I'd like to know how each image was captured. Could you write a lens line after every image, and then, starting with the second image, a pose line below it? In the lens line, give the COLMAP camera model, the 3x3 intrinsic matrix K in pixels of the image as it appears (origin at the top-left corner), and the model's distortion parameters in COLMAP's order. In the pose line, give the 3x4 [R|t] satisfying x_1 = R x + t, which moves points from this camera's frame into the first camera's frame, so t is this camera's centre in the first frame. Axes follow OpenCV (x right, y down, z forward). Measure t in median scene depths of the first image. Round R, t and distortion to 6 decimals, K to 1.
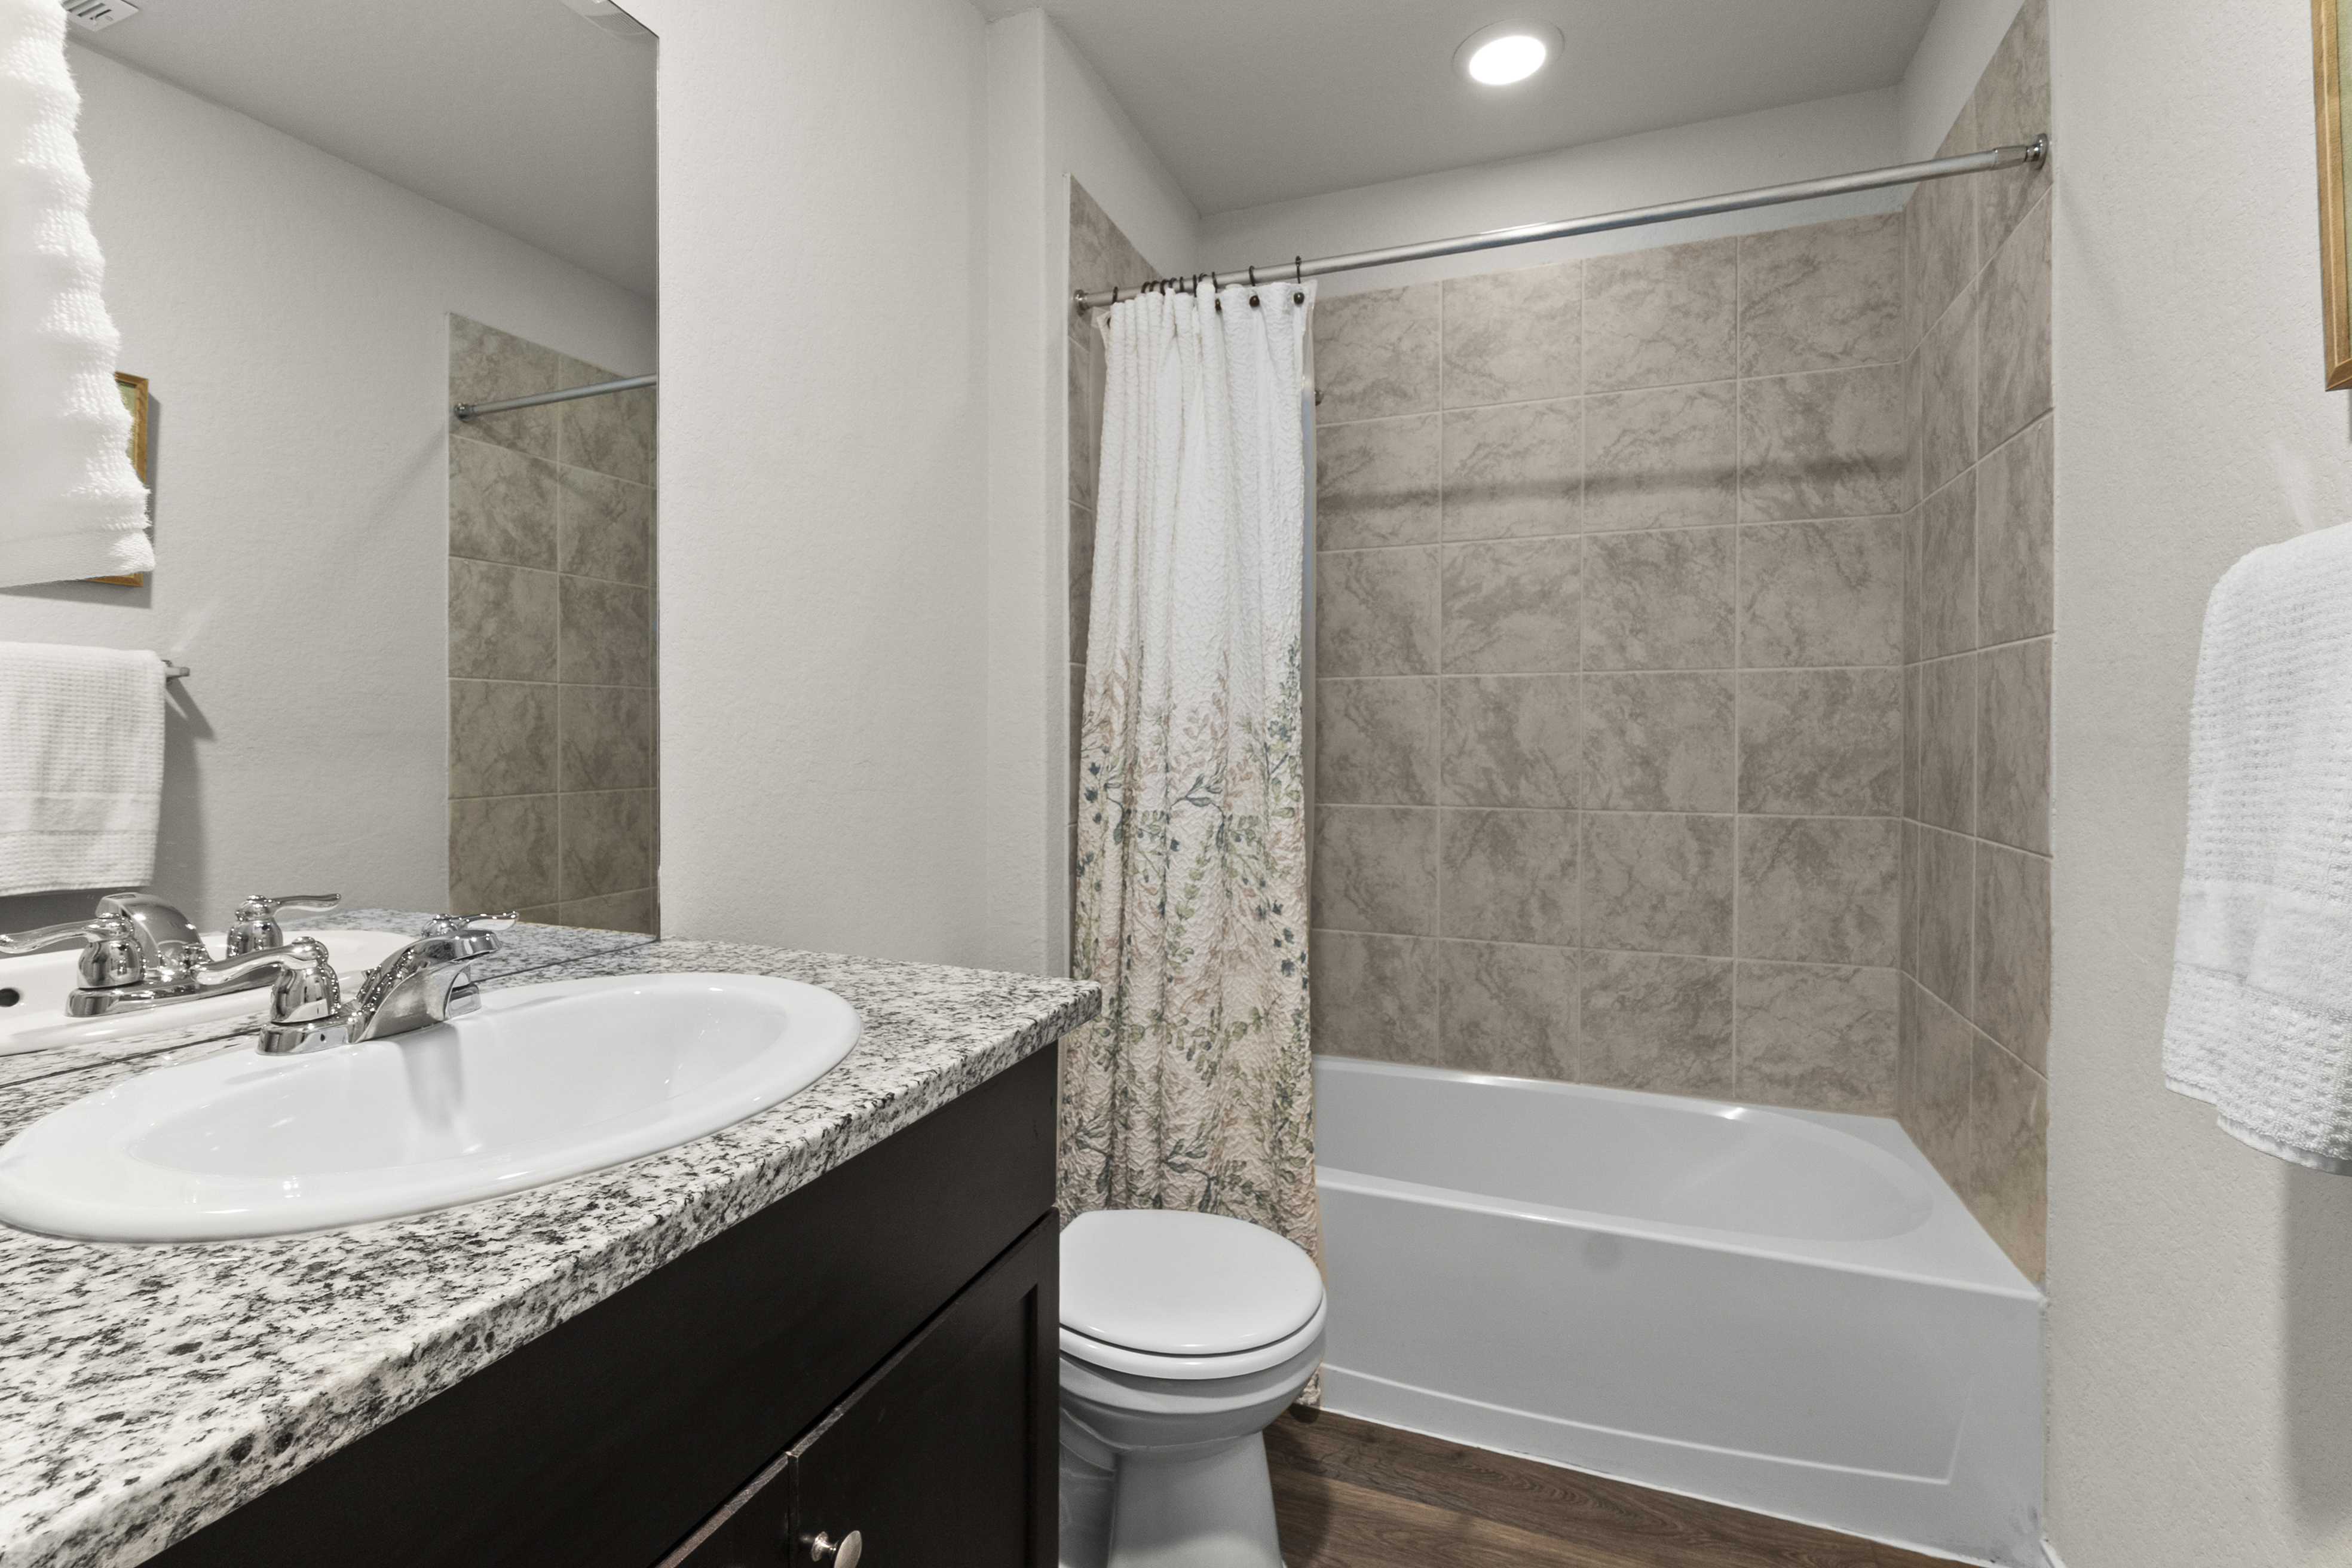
lens RADIAL K [[1030.1, 0, 1170.6], [0, 1030.1, 763.8], [0, 0, 1]] dist [0.006768, -0.000981]
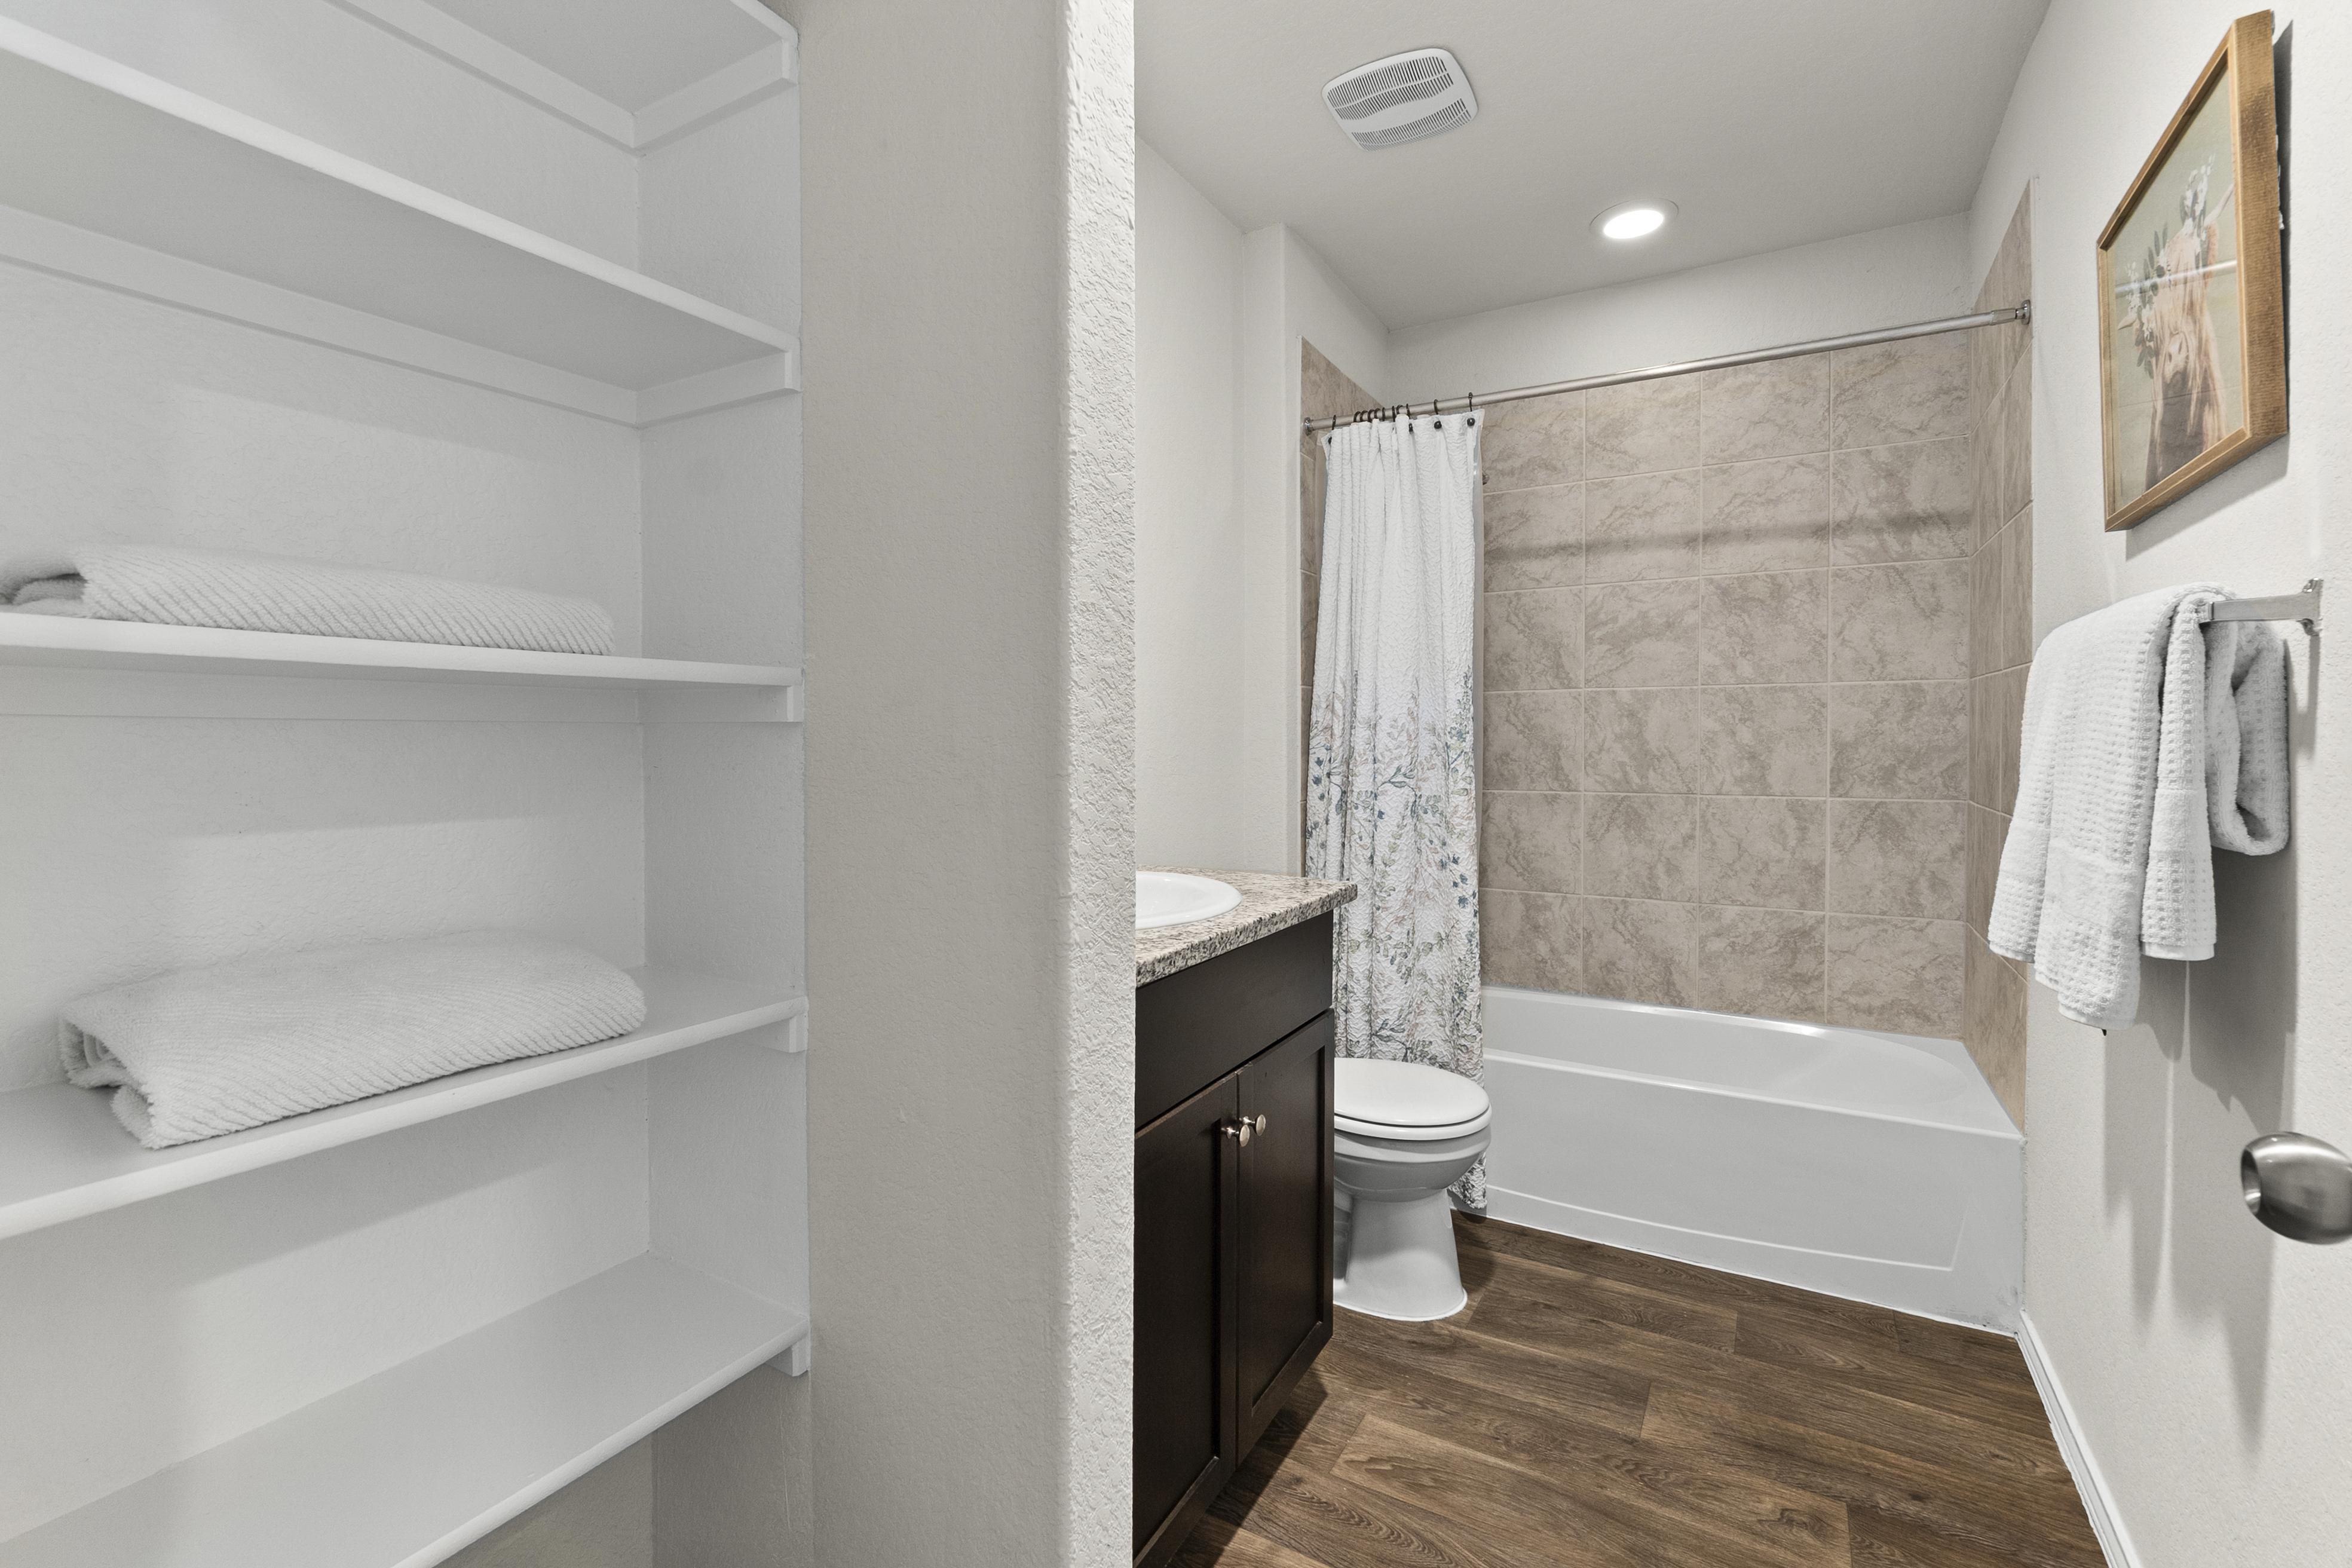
lens RADIAL K [[1030.1, 0, 1176.0], [0, 1030.1, 765.8], [0, 0, 1]] dist [0.006768, -0.000981]
pose [[0.989400, -0.000022, -0.145214, -0.057921], [0.000282, 0.999998, 0.001768, 0.007256], [0.145214, -0.001791, 0.989399, -0.373779]]
